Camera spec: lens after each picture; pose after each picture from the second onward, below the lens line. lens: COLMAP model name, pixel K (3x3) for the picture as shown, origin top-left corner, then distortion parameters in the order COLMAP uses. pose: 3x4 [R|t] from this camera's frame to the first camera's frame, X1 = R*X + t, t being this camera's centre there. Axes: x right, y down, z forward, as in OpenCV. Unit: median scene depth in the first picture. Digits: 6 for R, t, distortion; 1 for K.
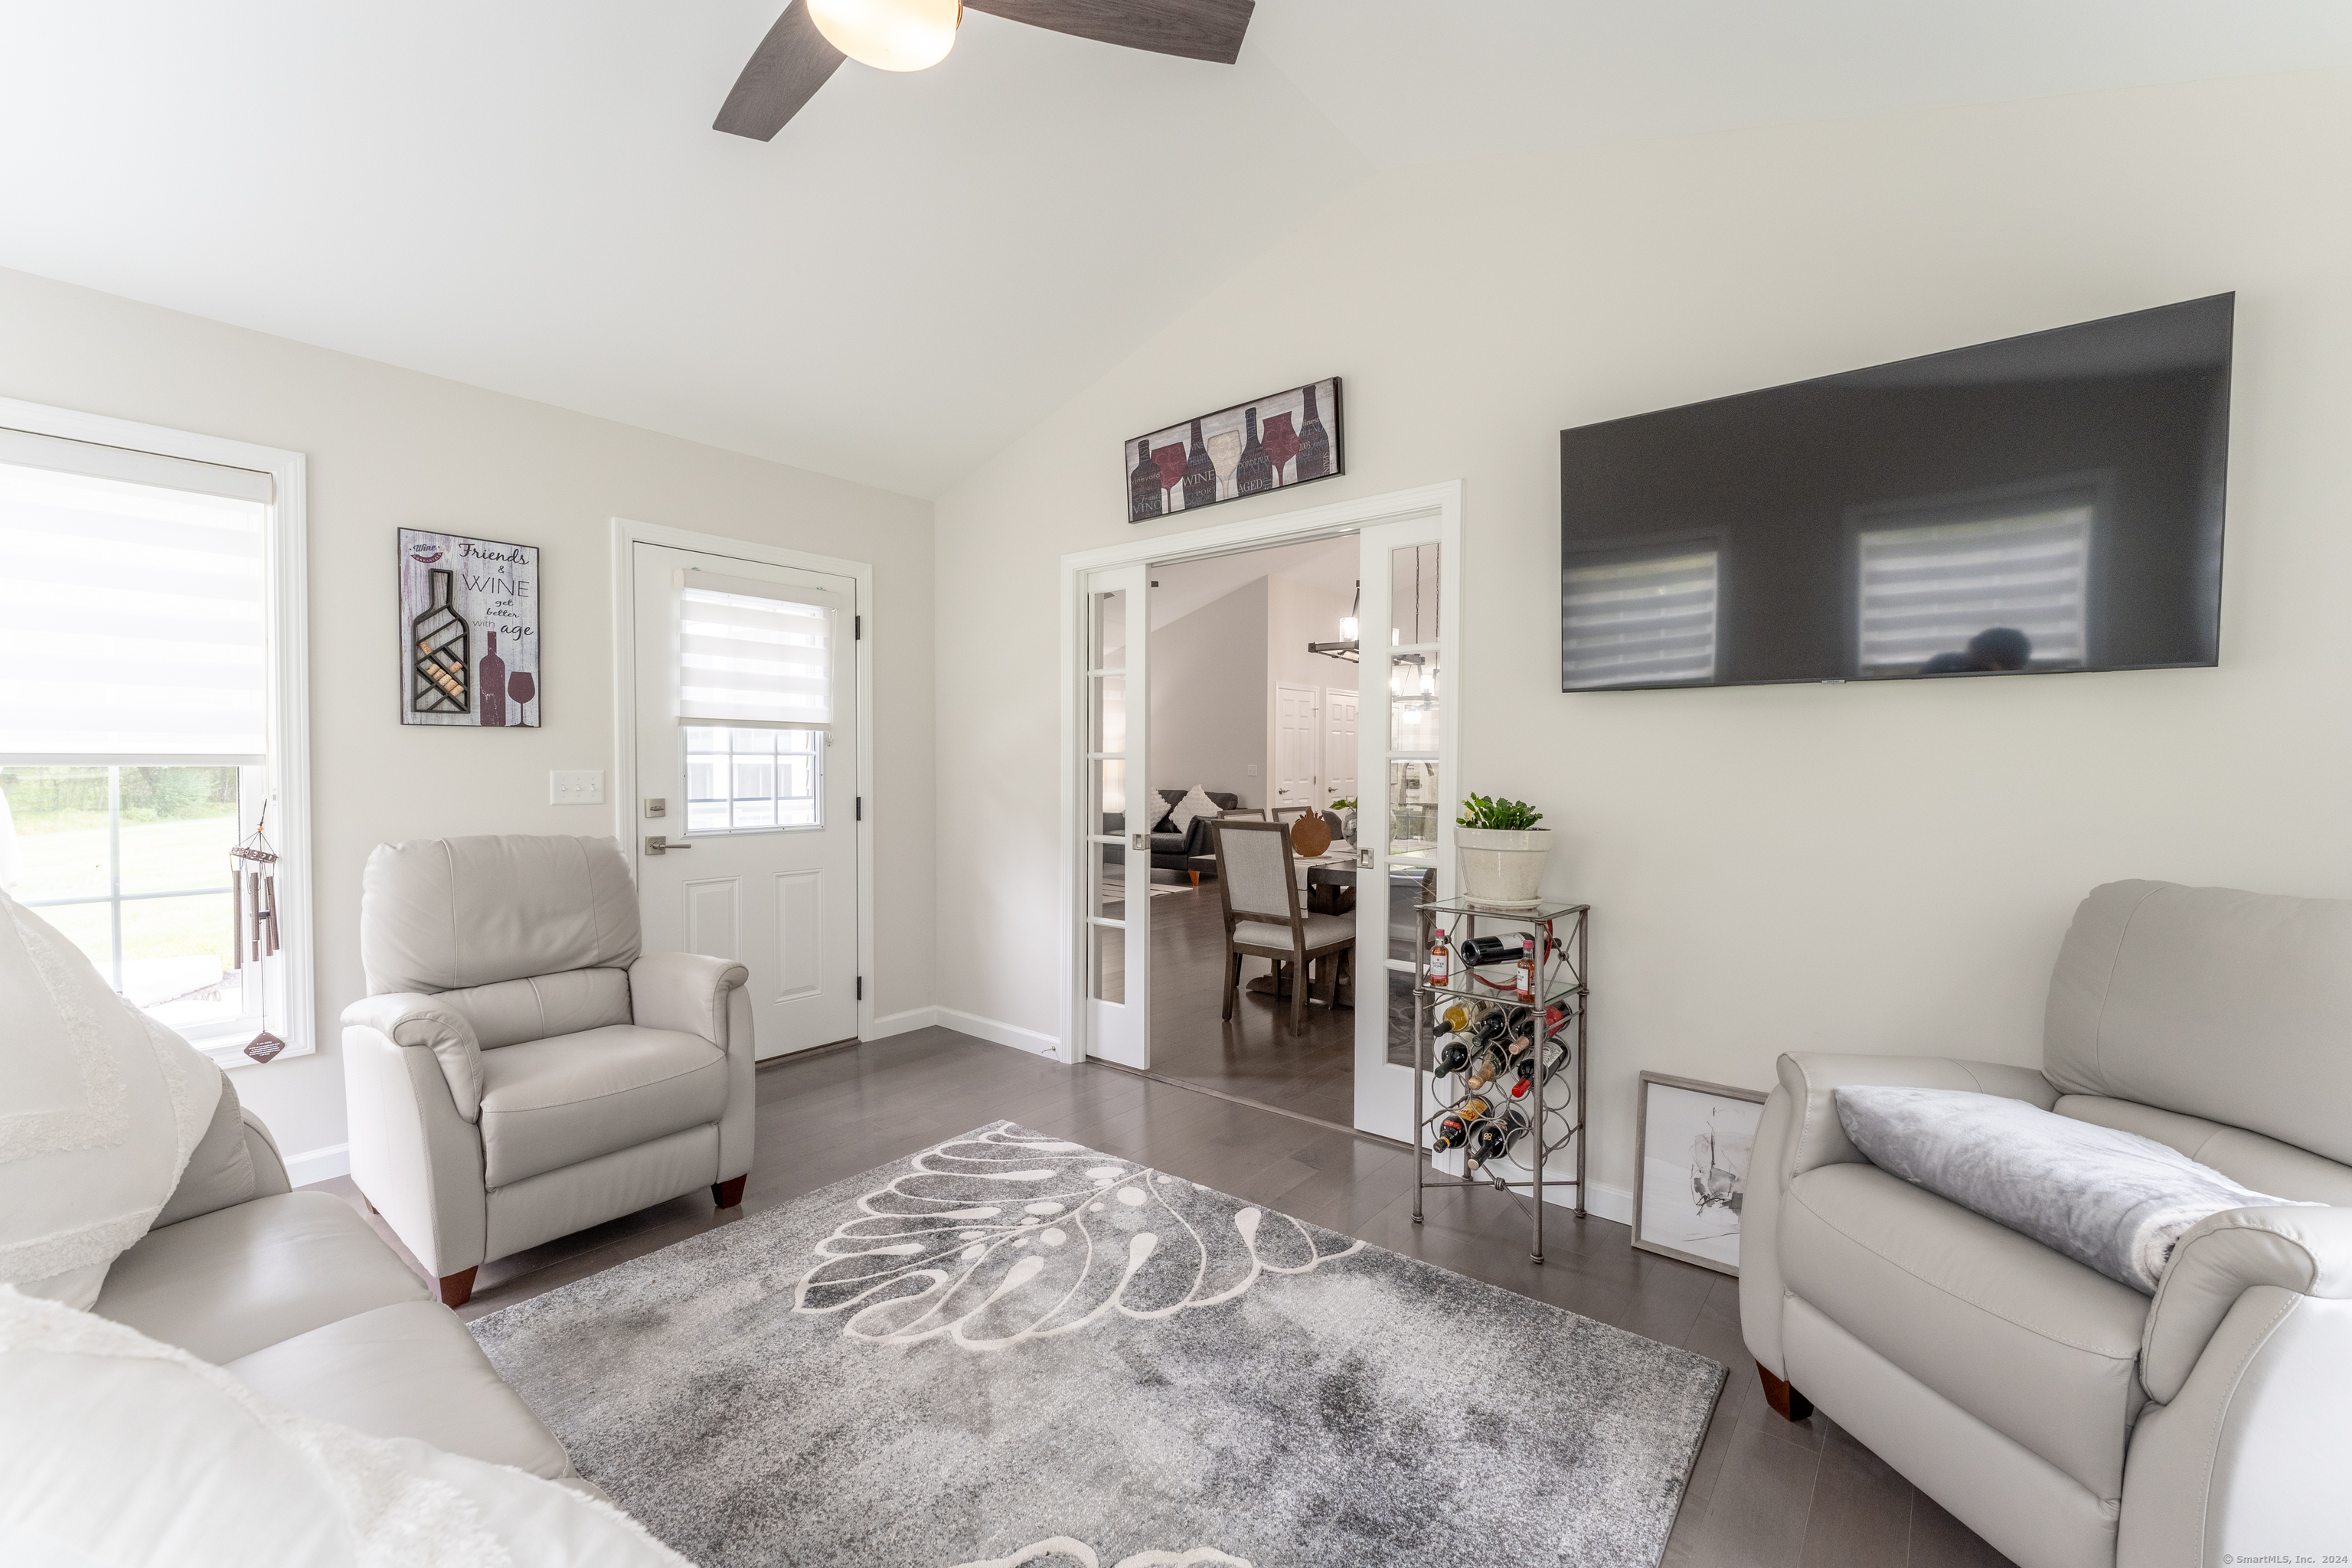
lens RADIAL K [[949.9, 0, 1176.9], [0, 949.9, 780.3], [0, 0, 1]] dist [0.005774, -0.000323]
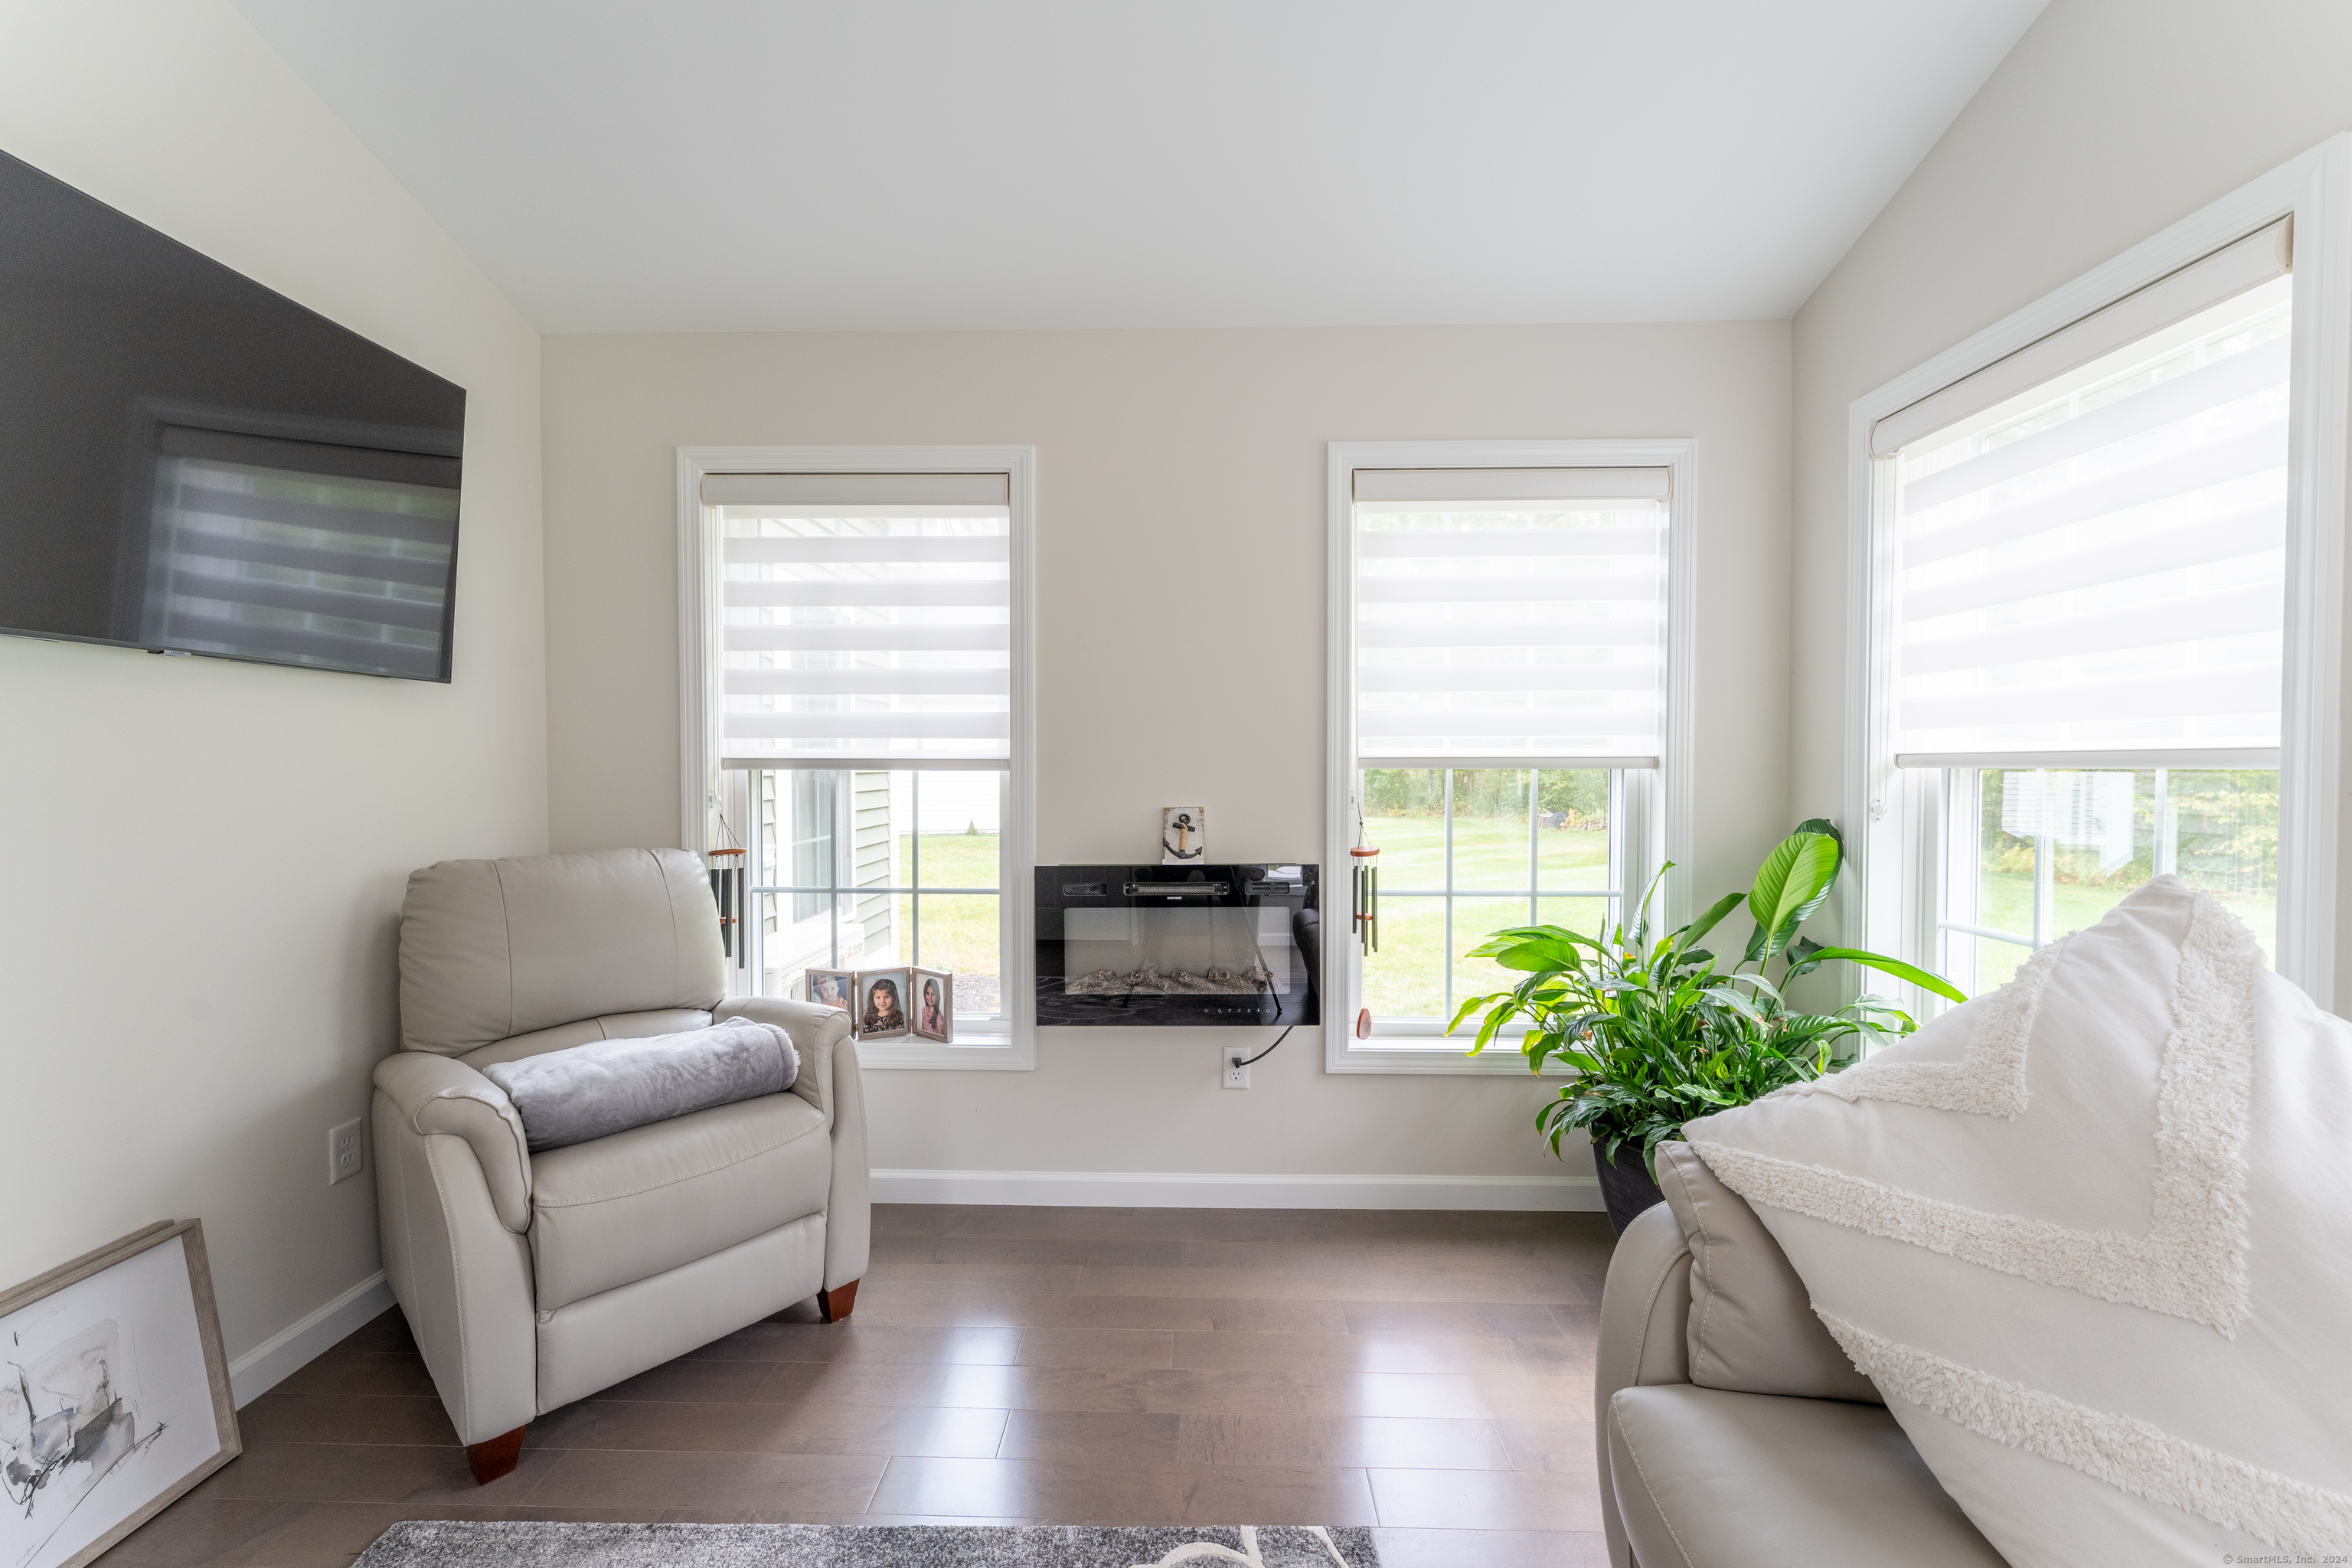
lens RADIAL K [[949.9, 0, 1170.2], [0, 949.9, 784.2], [0, 0, 1]] dist [0.005774, -0.000323]
pose [[-0.615310, -0.015025, 0.788142, -0.368482], [0.016861, 0.999339, 0.032215, -0.012881], [-0.788105, 0.033111, -0.614649, 0.792547]]
